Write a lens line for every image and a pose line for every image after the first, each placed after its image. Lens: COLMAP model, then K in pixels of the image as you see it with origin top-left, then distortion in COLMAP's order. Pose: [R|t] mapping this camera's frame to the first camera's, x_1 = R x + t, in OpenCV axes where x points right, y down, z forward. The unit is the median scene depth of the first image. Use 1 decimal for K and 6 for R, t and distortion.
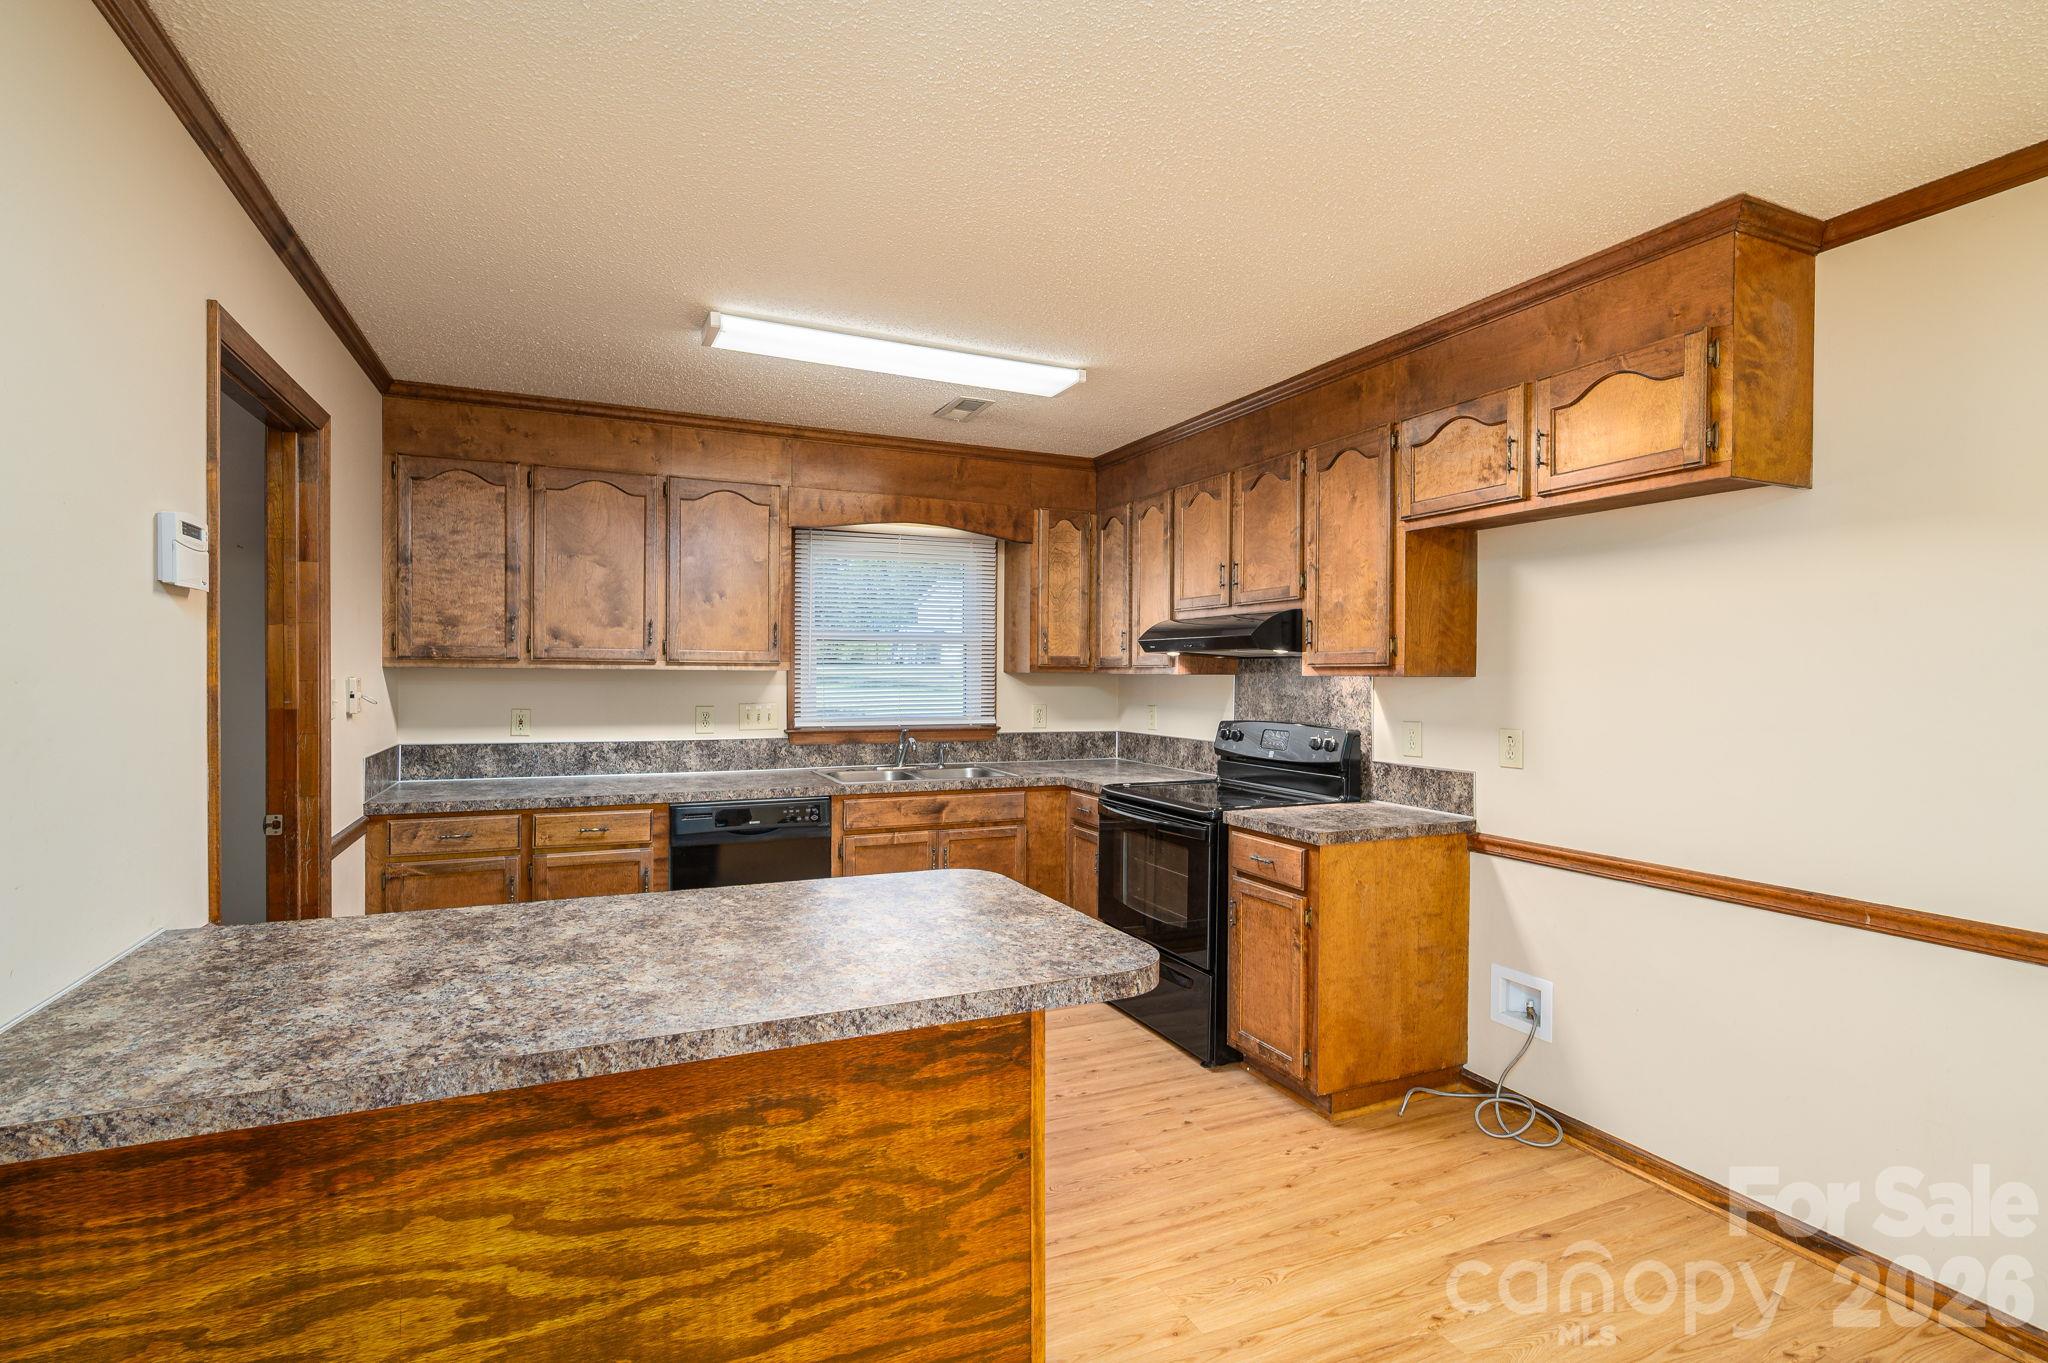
lens RADIAL K [[952.3, 0, 1022.7], [0, 952.3, 678.4], [0, 0, 1]] dist [0.000226, 0.000053]
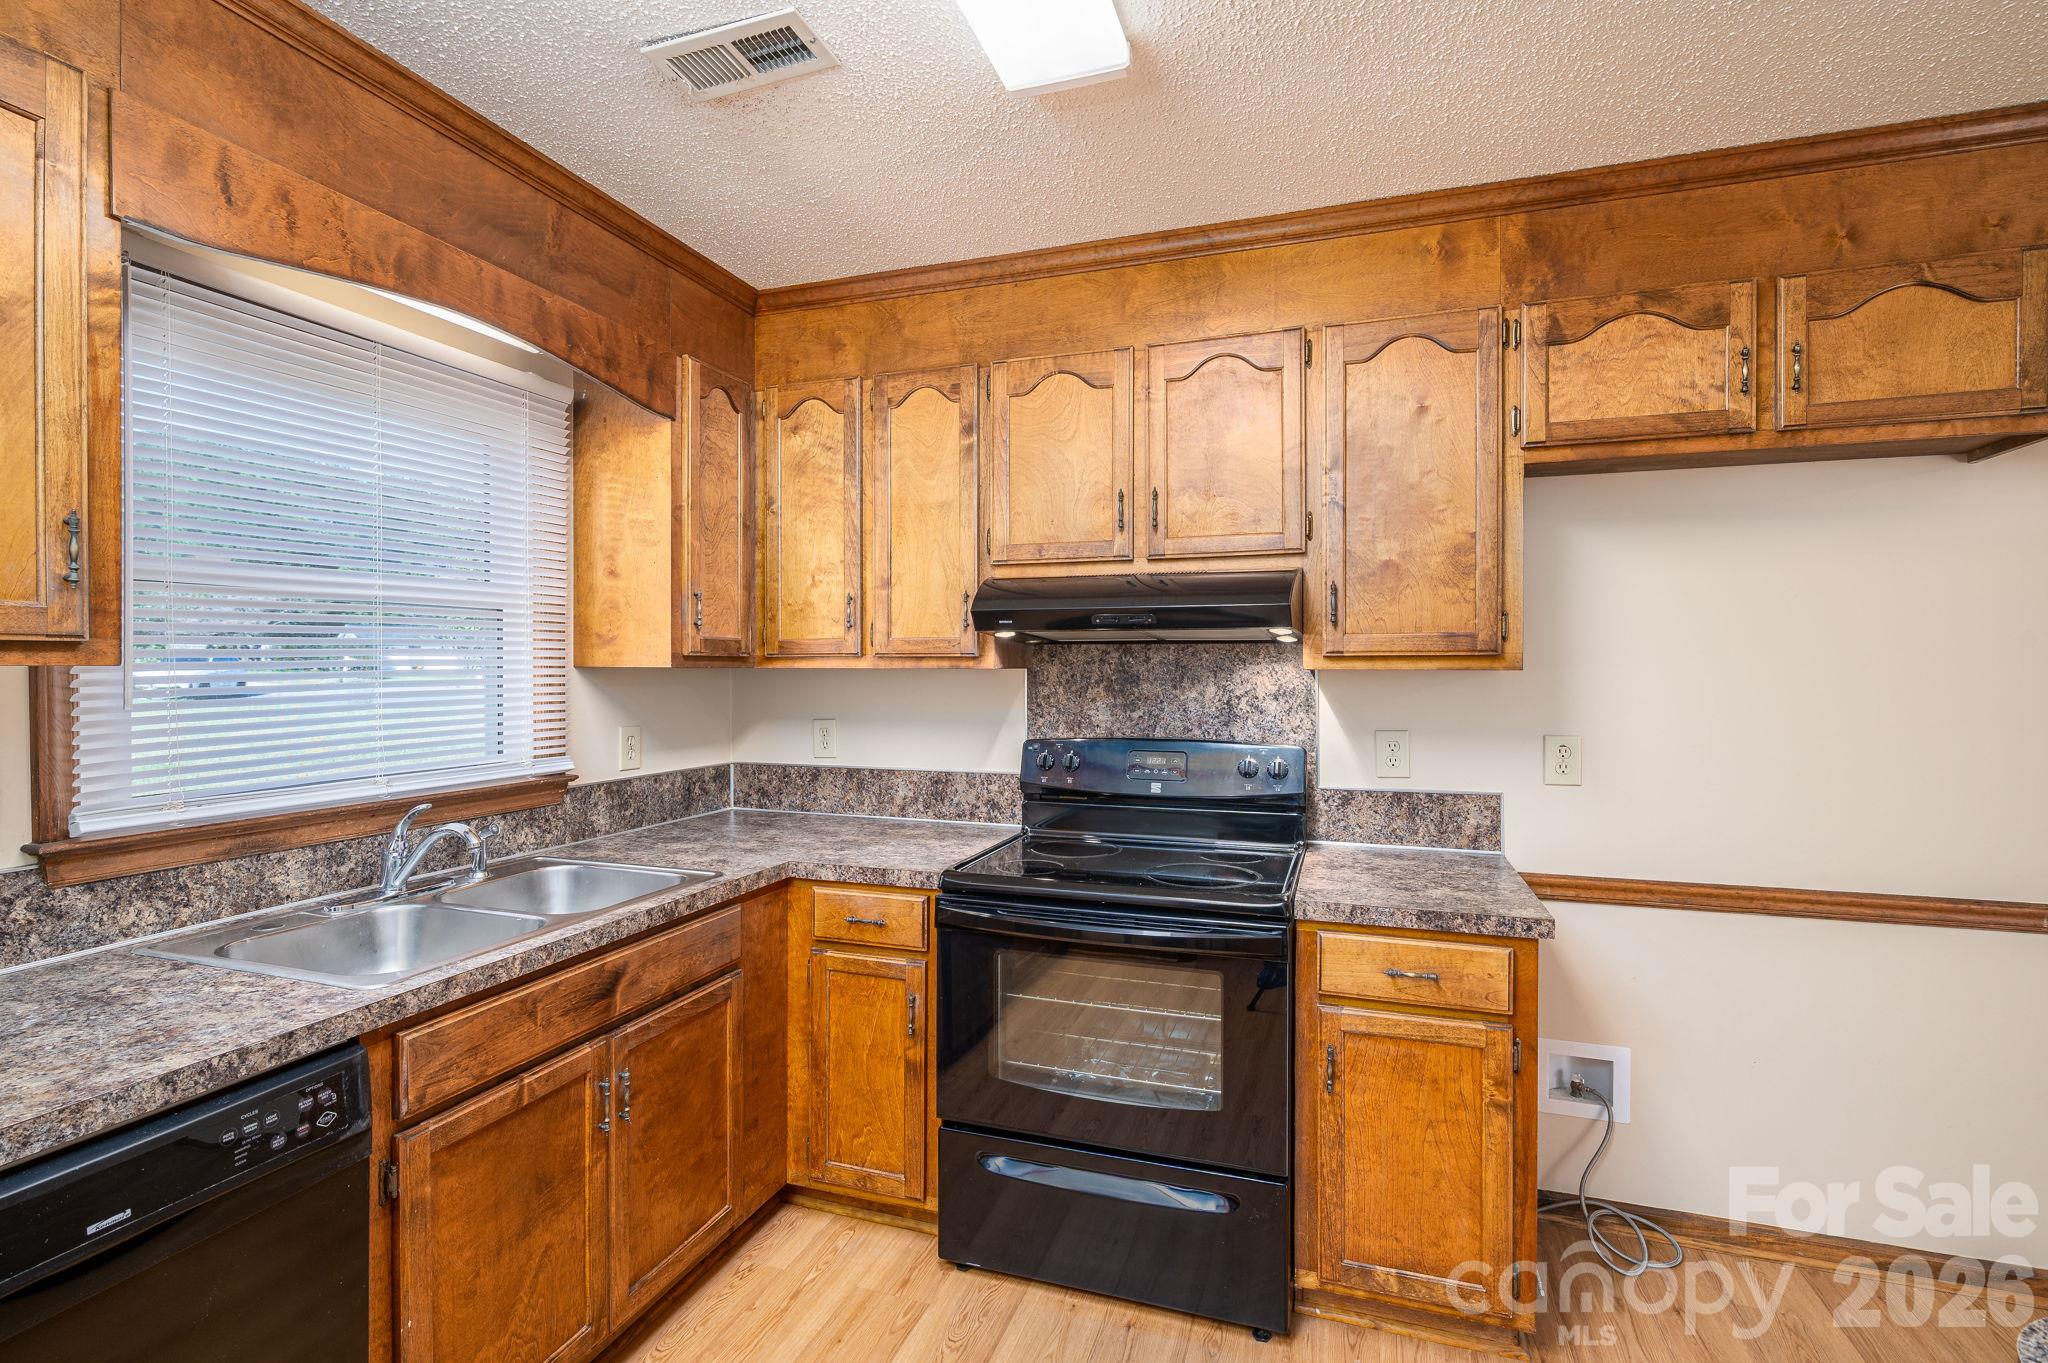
lens RADIAL K [[952.3, 0, 1001.3], [0, 952.3, 674.9], [0, 0, 1]] dist [0.000226, 0.000053]
pose [[0.695759, -0.012159, 0.718173, -0.301788], [0.008615, 0.999926, 0.008583, -0.006451], [-0.718224, 0.000215, 0.695812, 0.634204]]
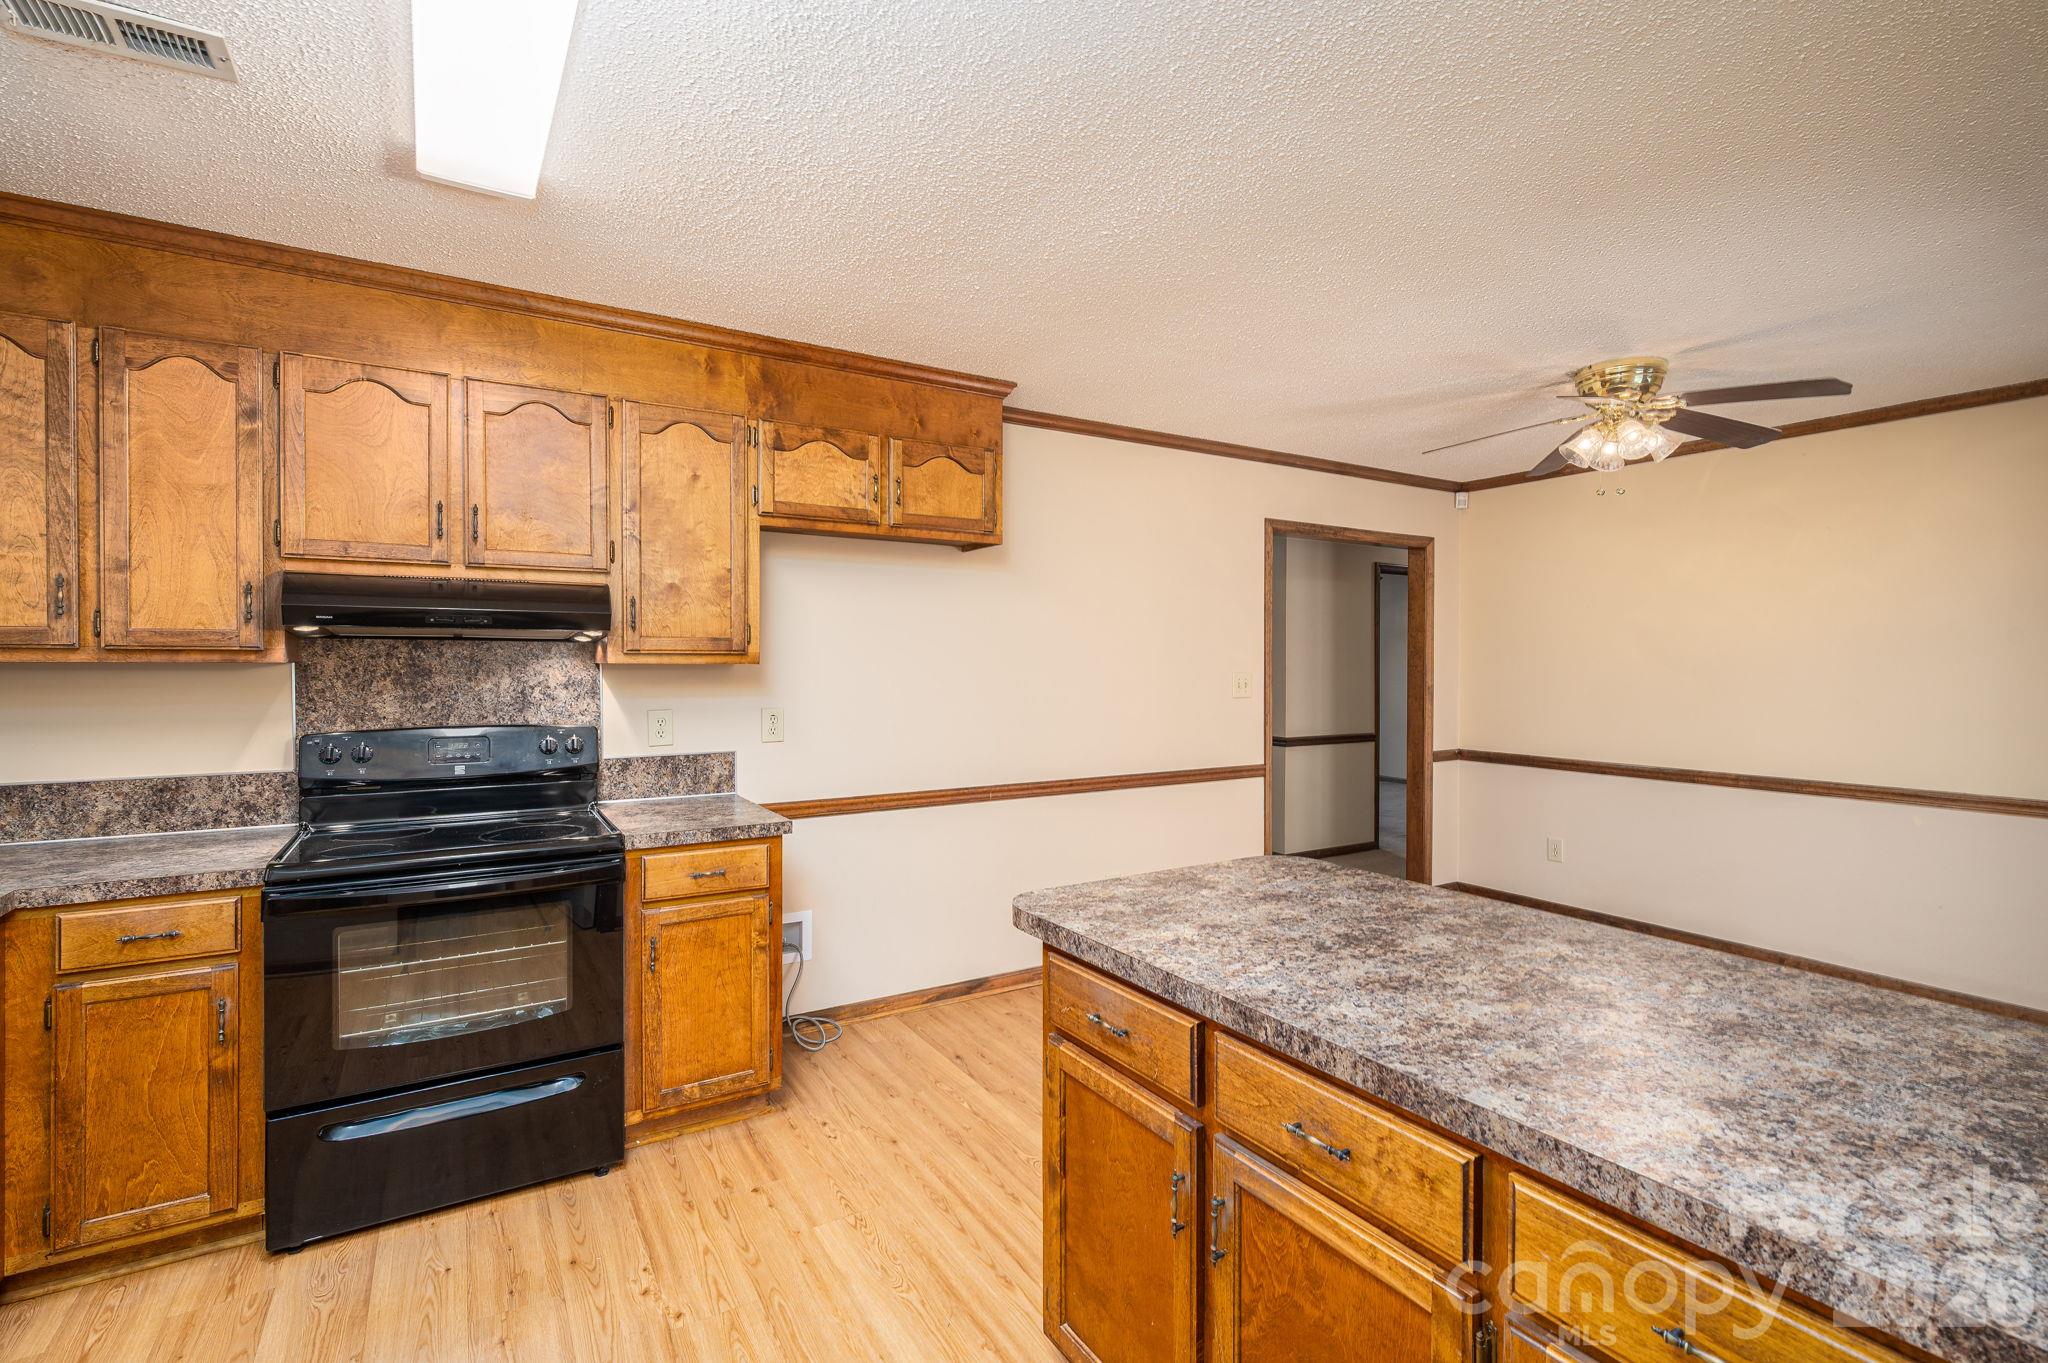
lens RADIAL K [[952.3, 0, 1035.6], [0, 952.3, 670.0], [0, 0, 1]] dist [0.000226, 0.000053]
pose [[-0.134354, -0.015041, 0.990819, -0.547108], [0.002902, 0.999875, 0.015572, -0.008790], [-0.990929, 0.004968, -0.134294, 0.677061]]
